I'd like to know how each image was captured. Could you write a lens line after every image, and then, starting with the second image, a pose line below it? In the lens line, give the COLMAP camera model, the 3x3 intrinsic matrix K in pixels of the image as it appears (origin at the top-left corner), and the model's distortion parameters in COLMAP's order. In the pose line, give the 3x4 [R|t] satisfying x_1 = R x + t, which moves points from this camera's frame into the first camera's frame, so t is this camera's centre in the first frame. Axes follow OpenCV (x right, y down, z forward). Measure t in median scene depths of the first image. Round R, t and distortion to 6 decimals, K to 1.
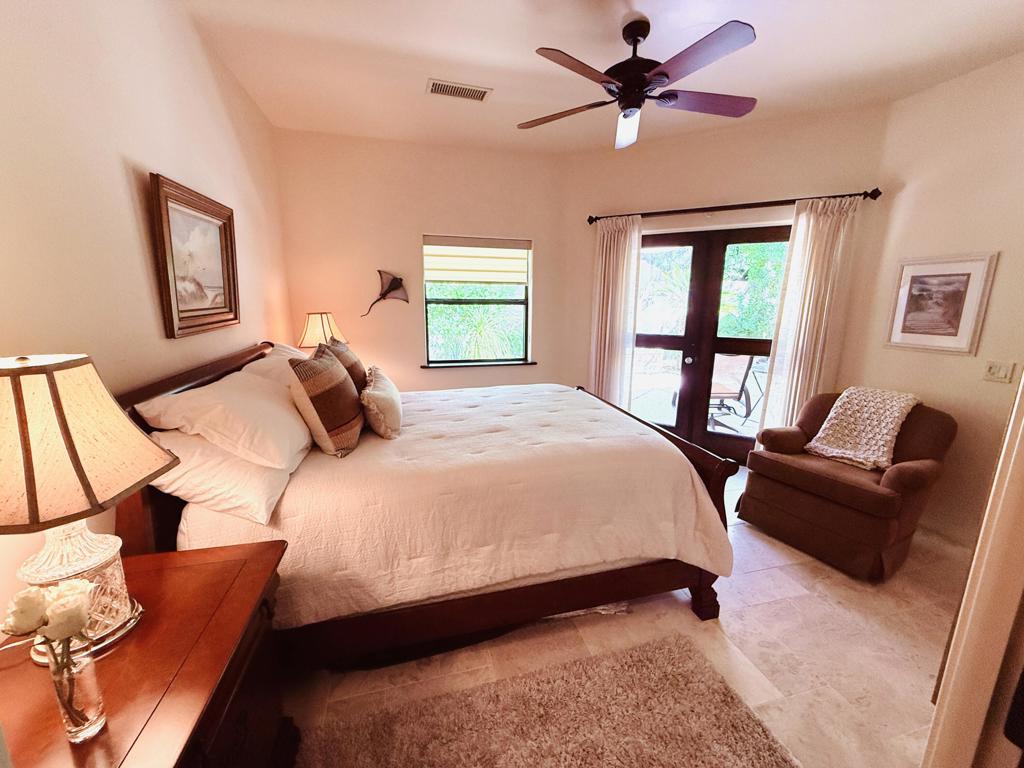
lens RADIAL K [[410.3, 0, 510.6], [0, 410.3, 381.1], [0, 0, 1]] dist [-0.002148, 0.001170]
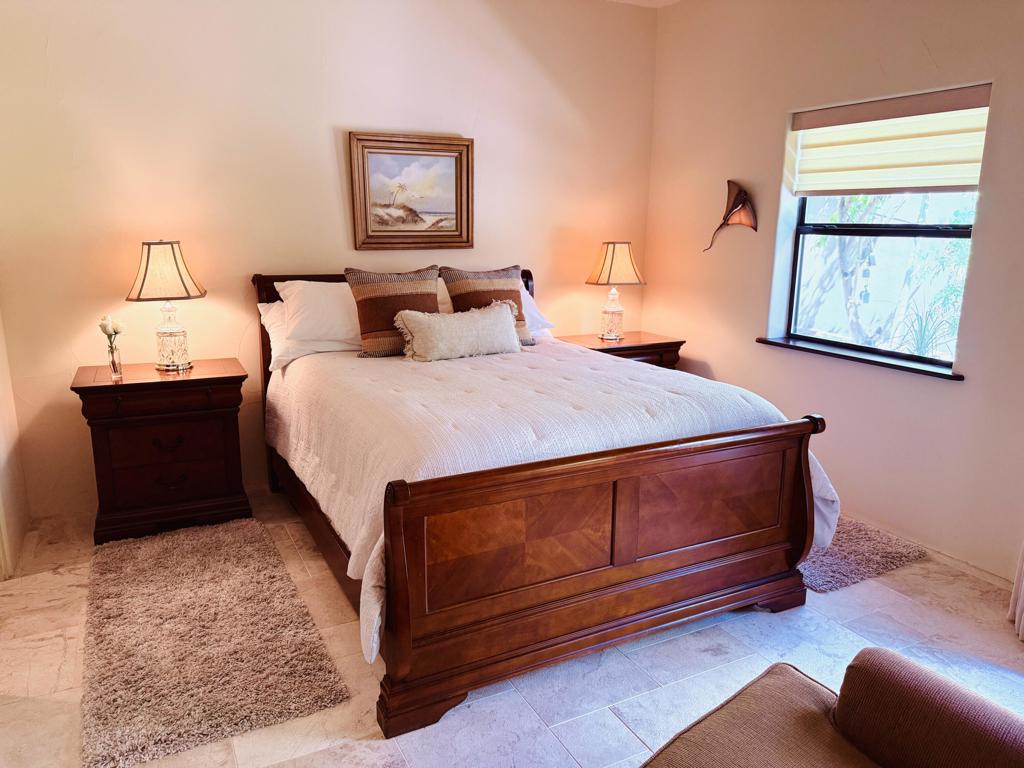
lens RADIAL K [[722.3, 0, 507.6], [0, 722.3, 384.1], [0, 0, 1]] dist [0.058491, -0.079103]
pose [[0.212752, 0.201280, -0.956150, 0.765419], [-0.201377, 0.966577, 0.158667, -0.070710], [0.956130, 0.158790, 0.246175, 0.428527]]
